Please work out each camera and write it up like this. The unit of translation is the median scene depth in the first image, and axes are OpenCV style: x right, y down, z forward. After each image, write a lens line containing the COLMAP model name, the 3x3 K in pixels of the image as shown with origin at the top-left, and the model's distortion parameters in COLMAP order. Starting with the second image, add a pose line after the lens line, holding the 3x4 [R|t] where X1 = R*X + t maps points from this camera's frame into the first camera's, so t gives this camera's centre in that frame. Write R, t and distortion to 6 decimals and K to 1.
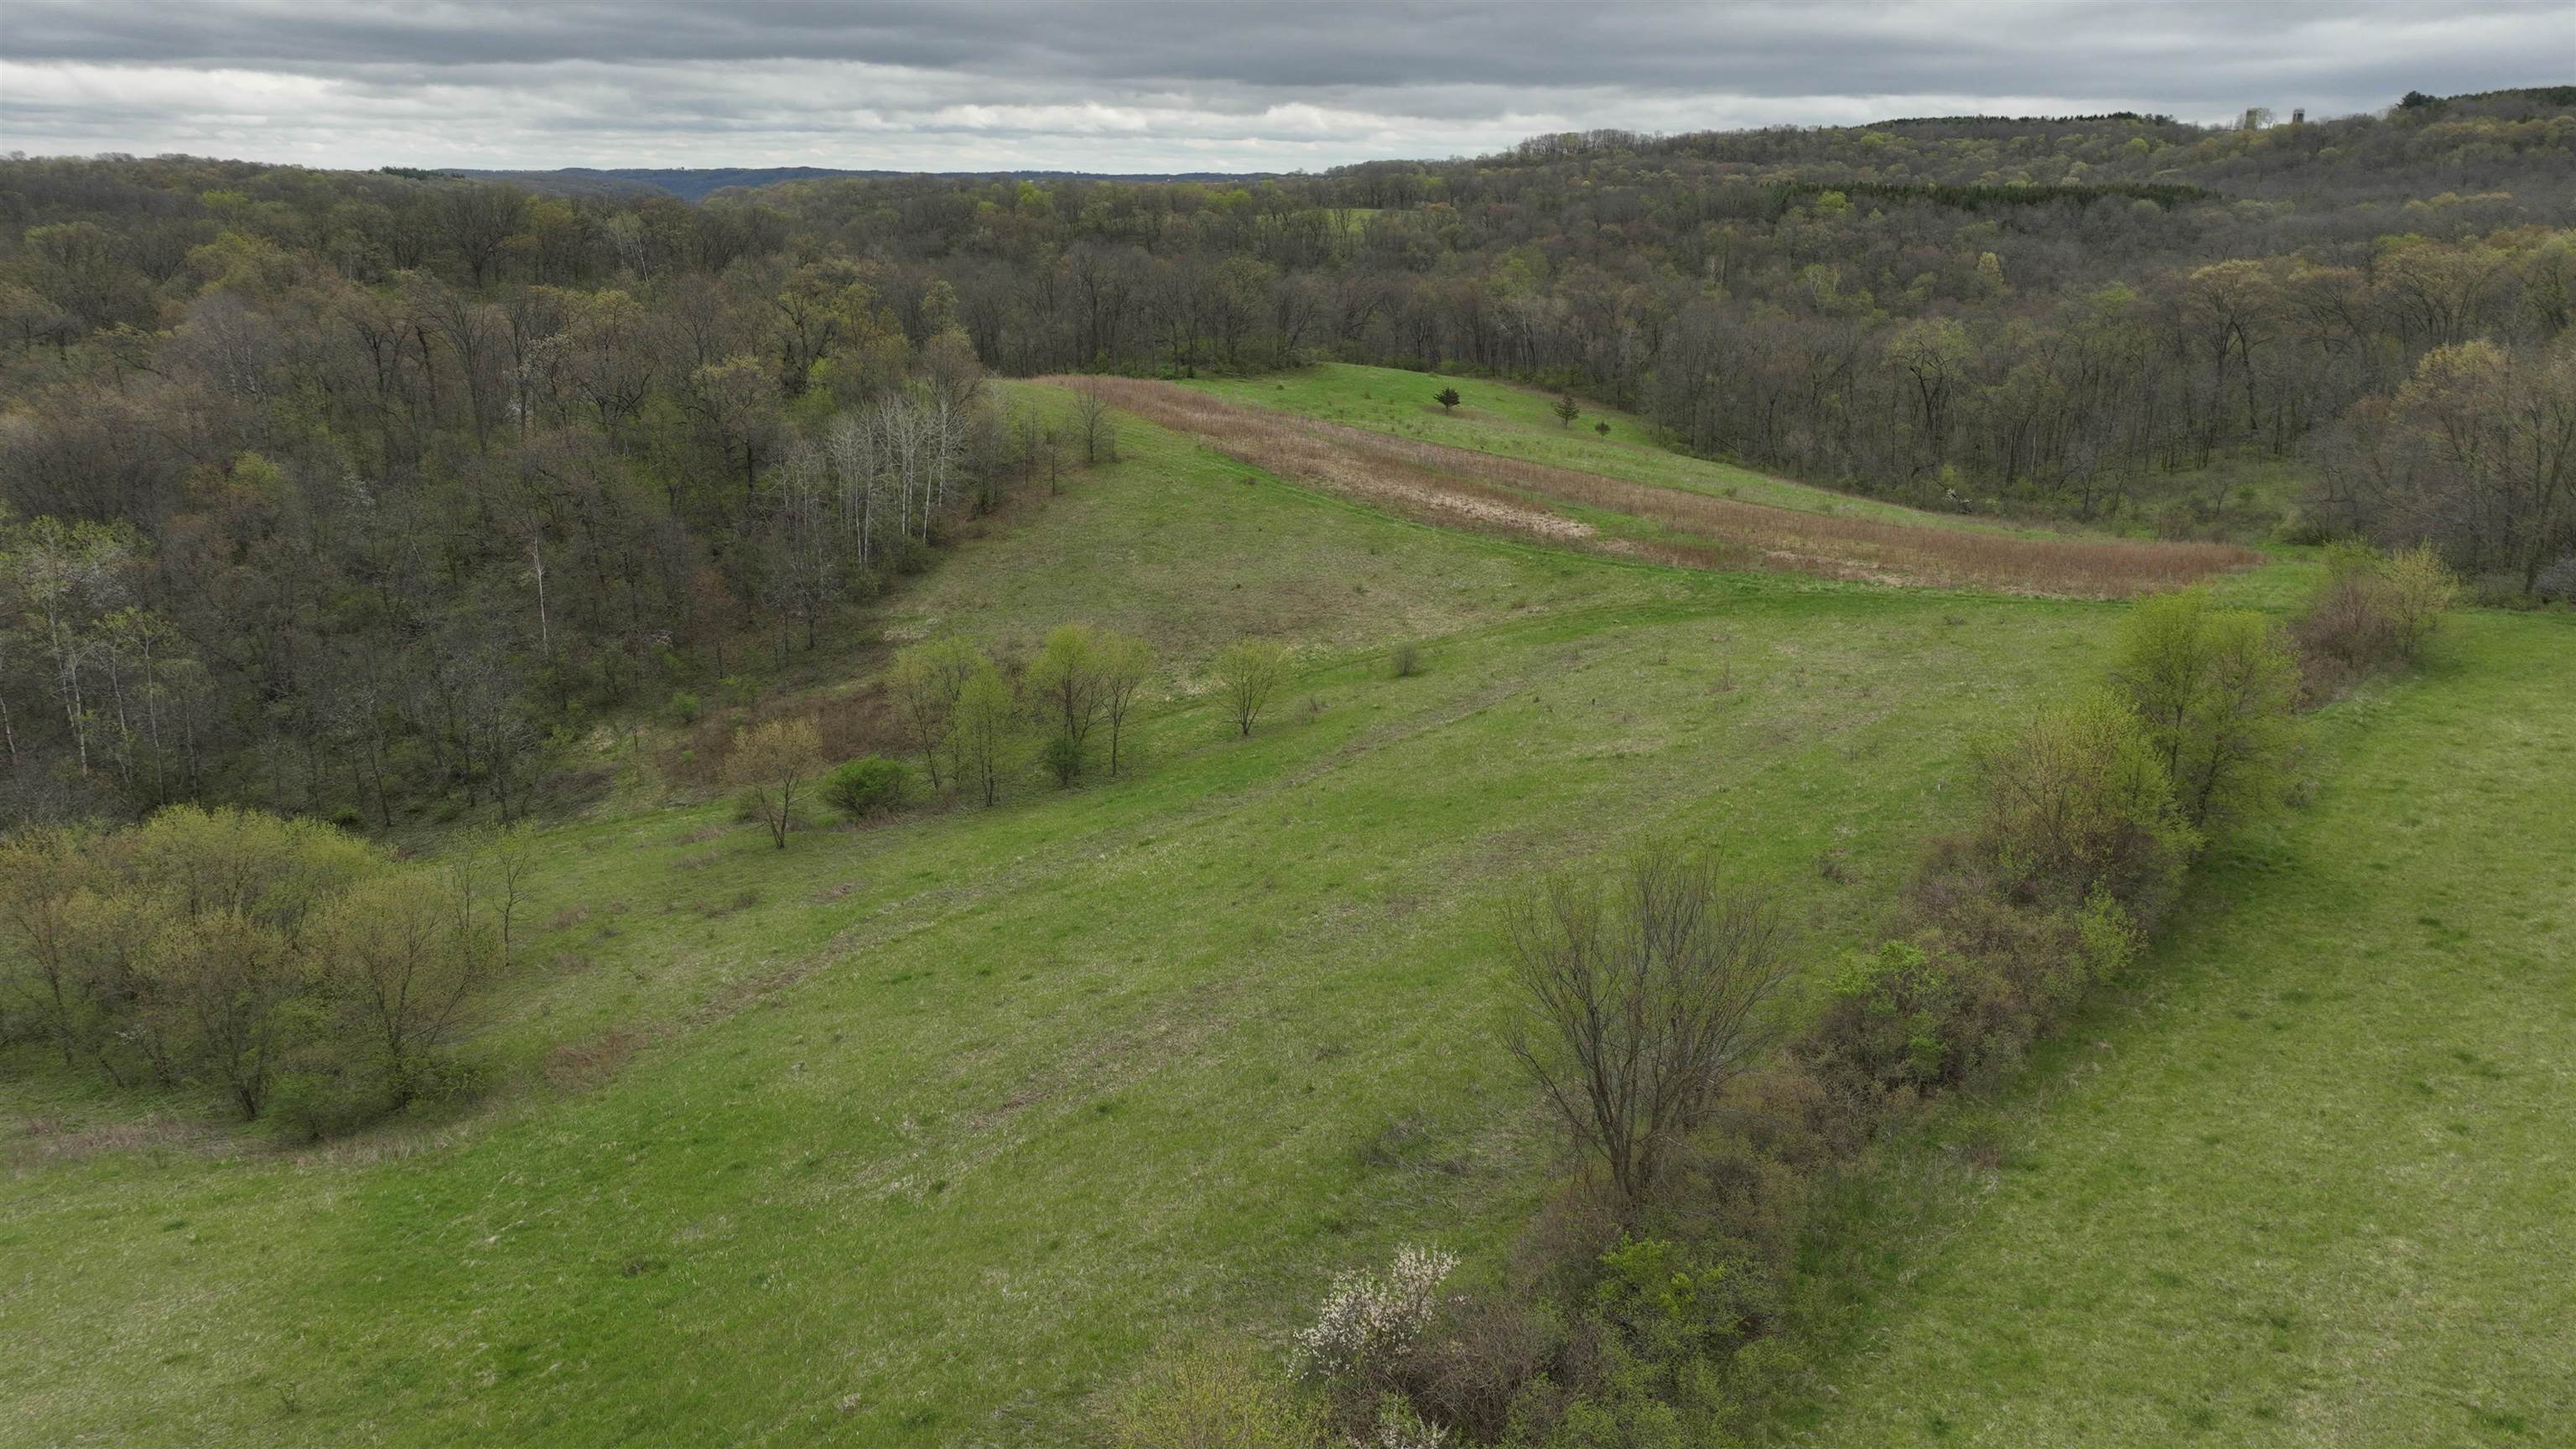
lens RADIAL K [[1815.0, 0, 1296.1], [0, 1815.0, 727.1], [0, 0, 1]] dist [-0.003103, 0.023859]
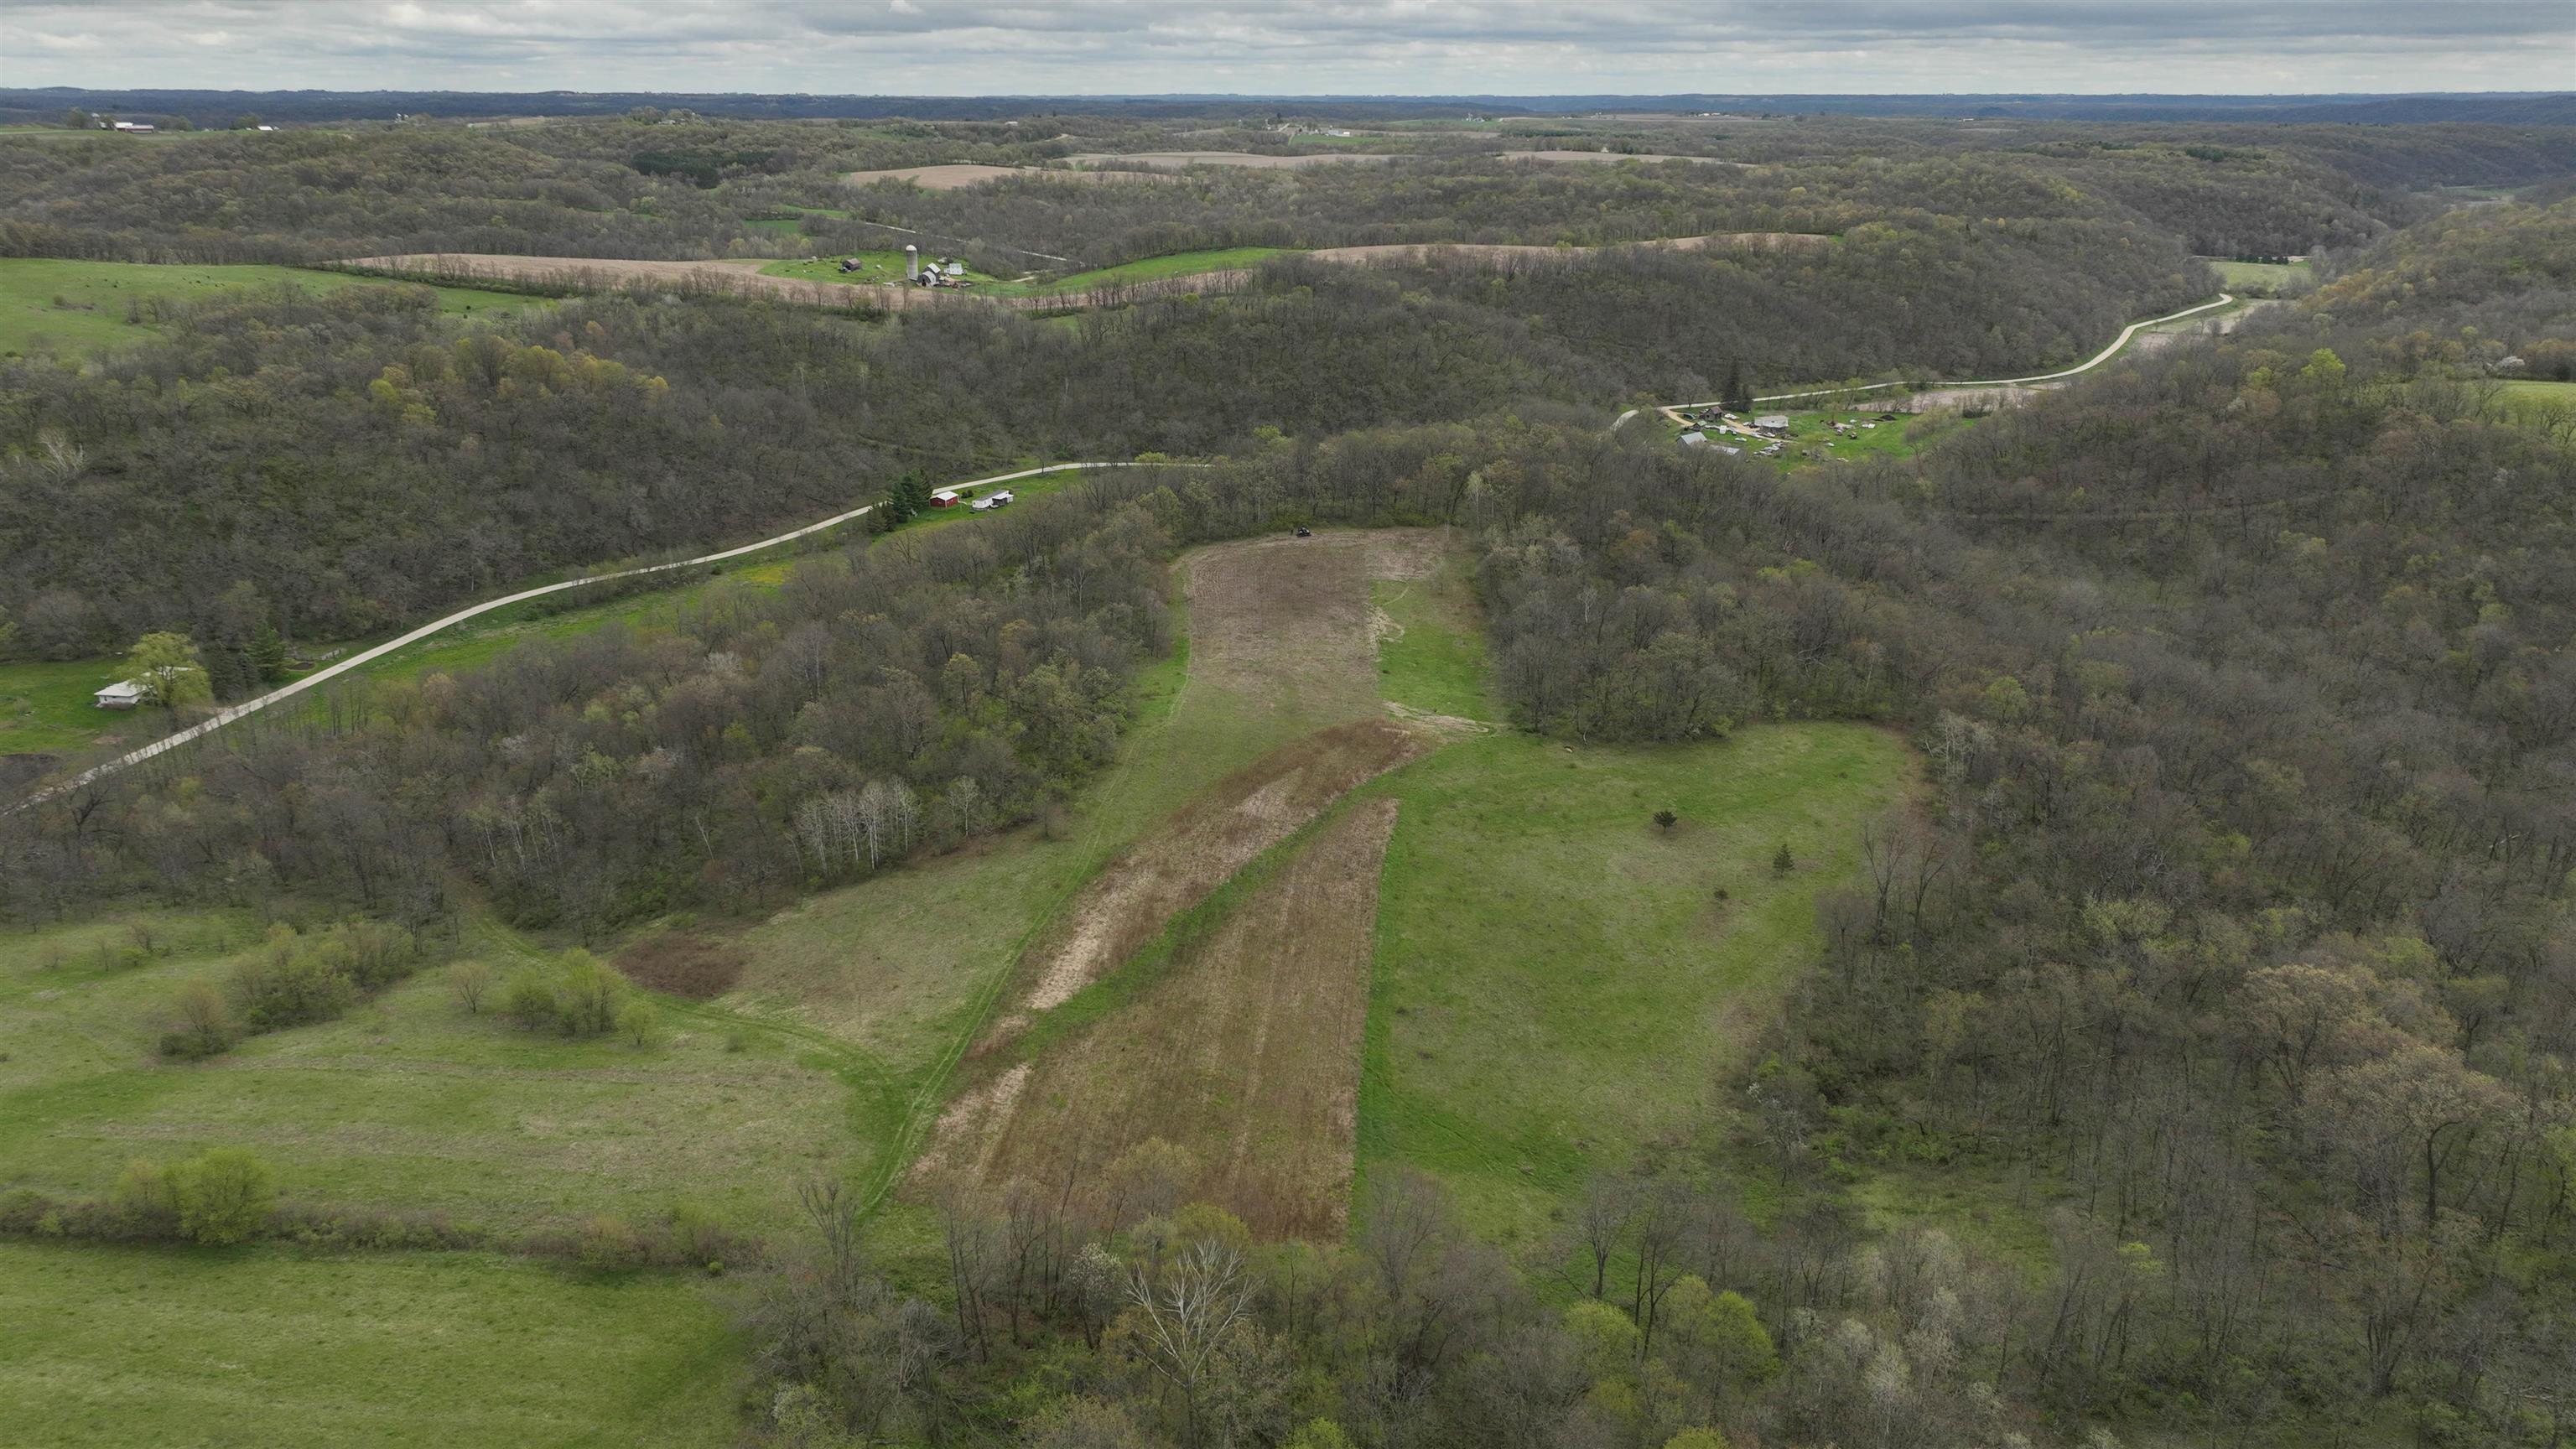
lens RADIAL K [[1815.0, 0, 1280.7], [0, 1815.0, 736.0], [0, 0, 1]] dist [-0.003103, 0.023859]
pose [[0.562455, 0.274822, -0.779819, 0.399401], [-0.235255, 0.957355, 0.167708, -0.179081], [0.792654, 0.089128, 0.603122, 0.065175]]
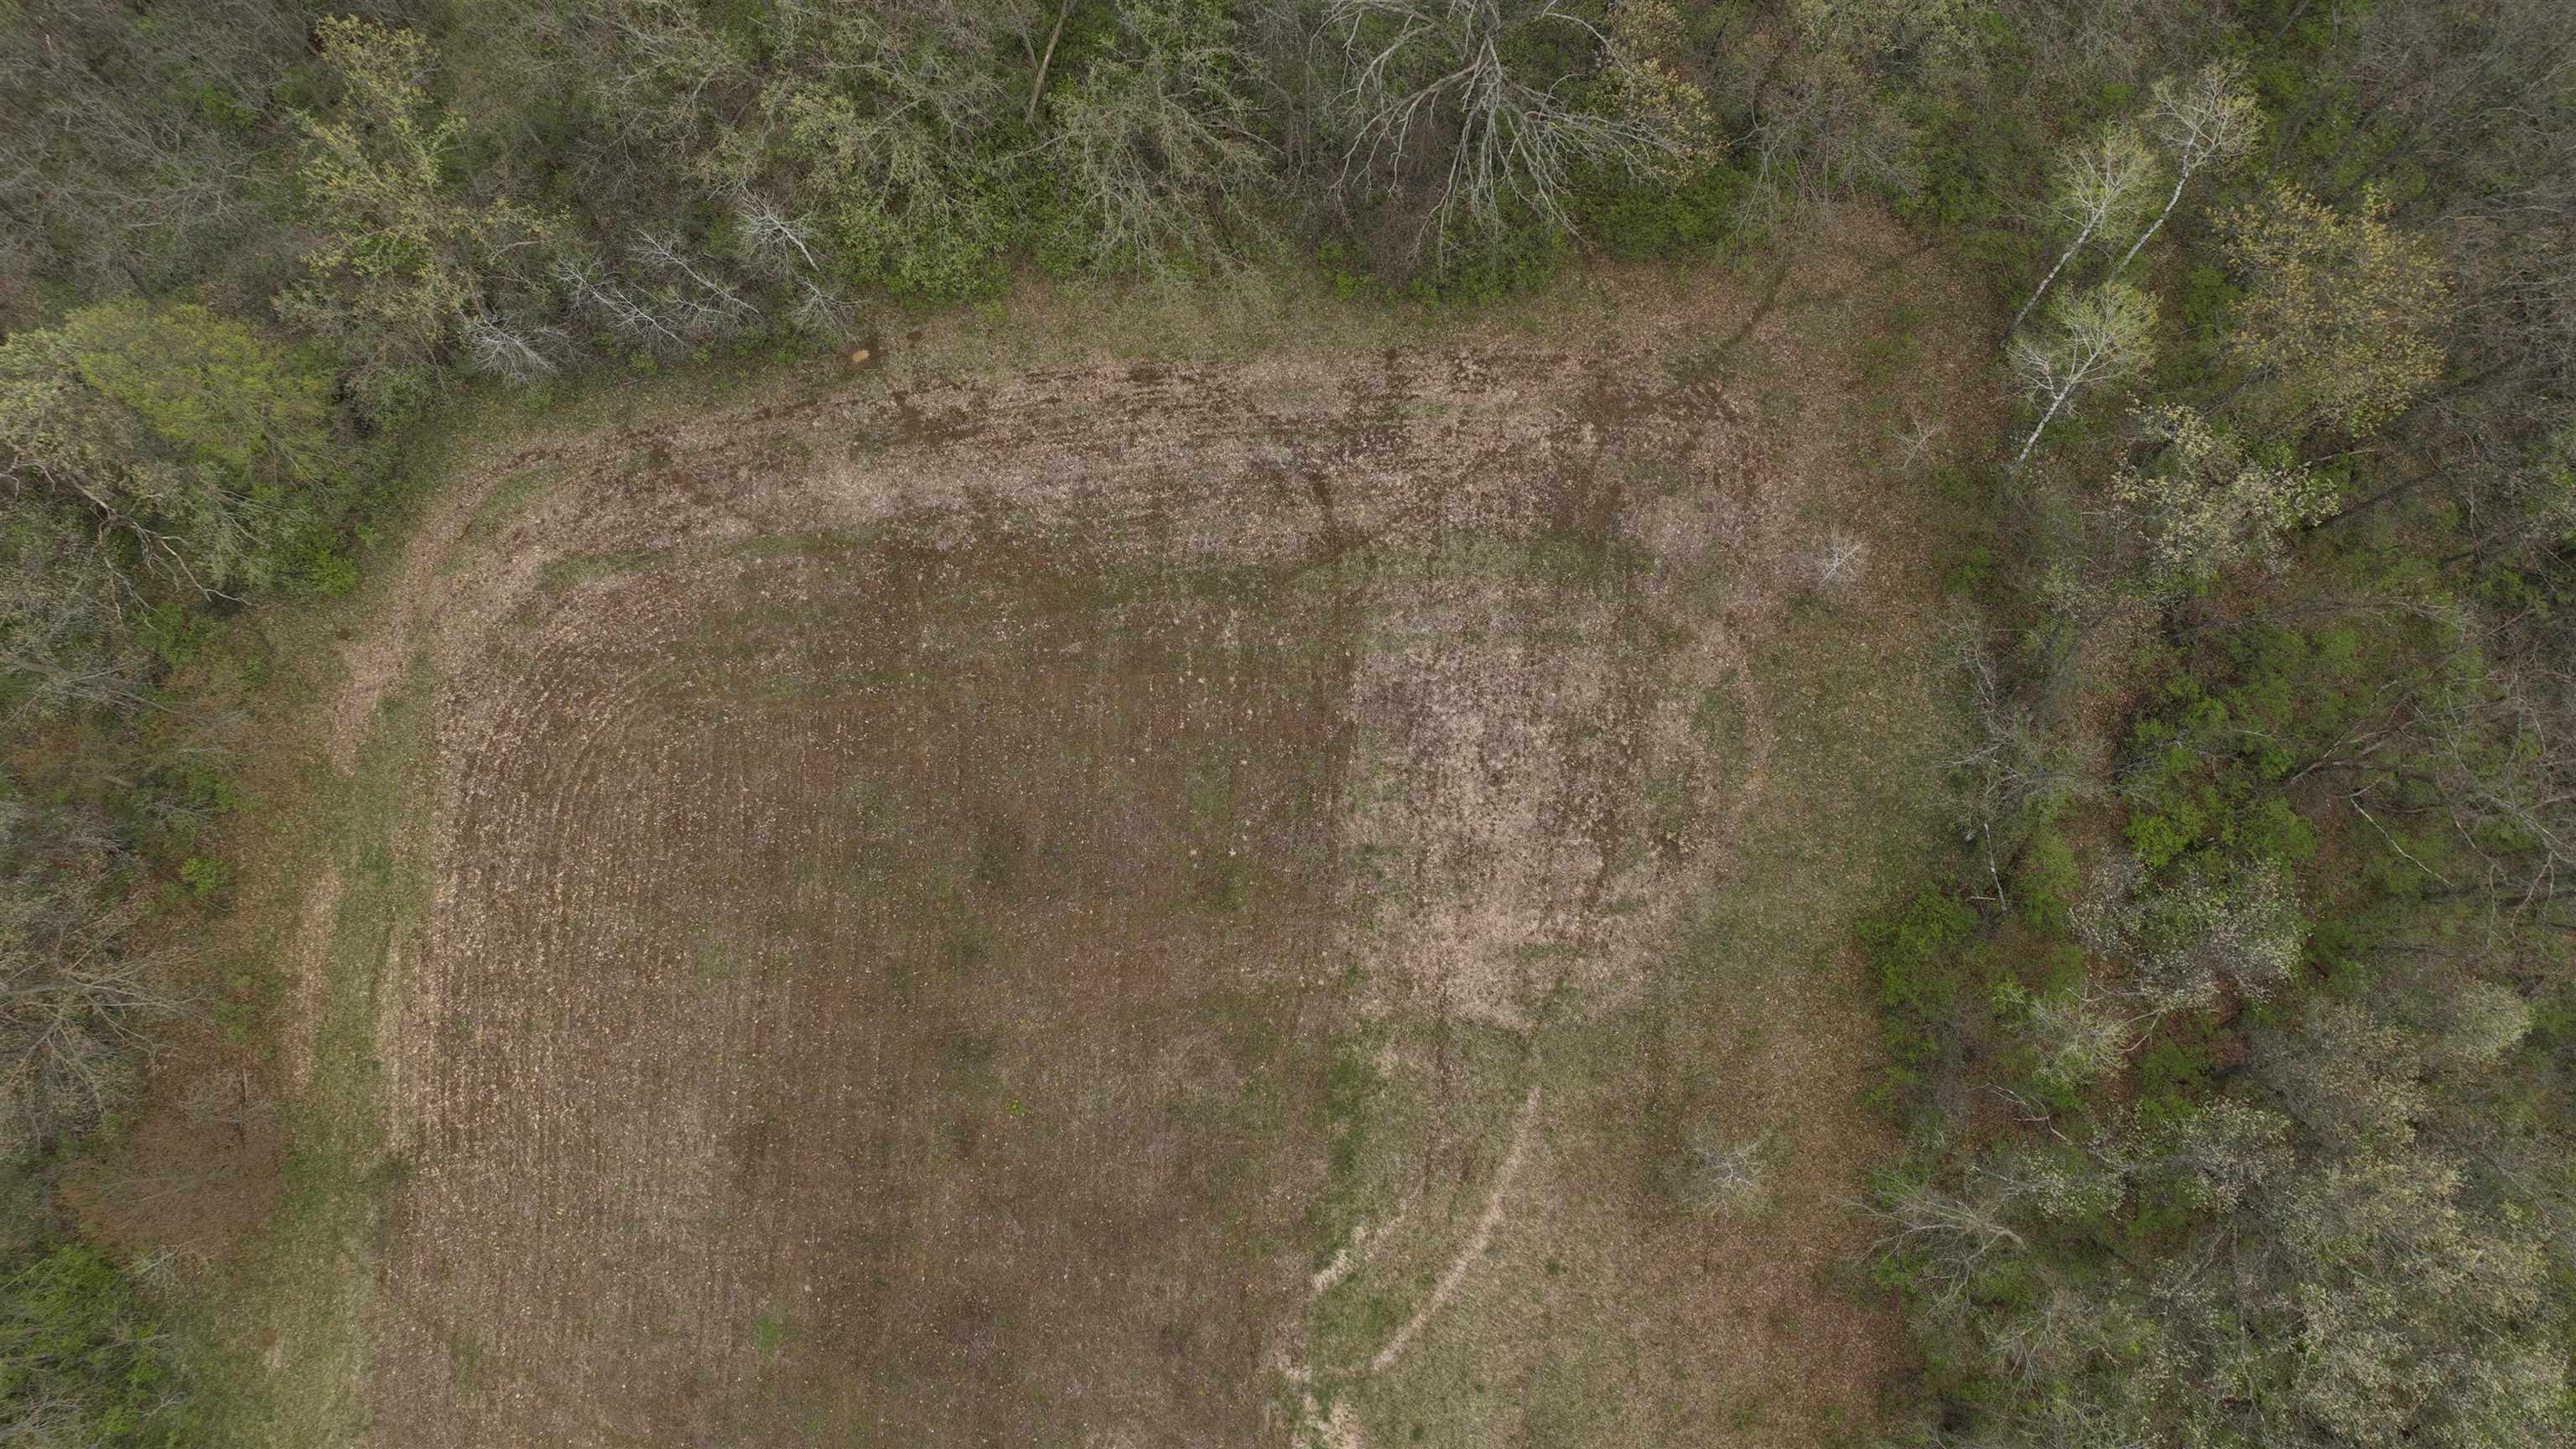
lens RADIAL K [[1815.0, 0, 1288.8], [0, 1815.0, 726.8], [0, 0, 1]] dist [-0.003103, 0.023859]
pose [[0.495439, 0.843804, -0.206240, -0.204355], [-0.247295, 0.364617, 0.897719, -0.262595], [0.832698, -0.393762, 0.389314, 0.513387]]
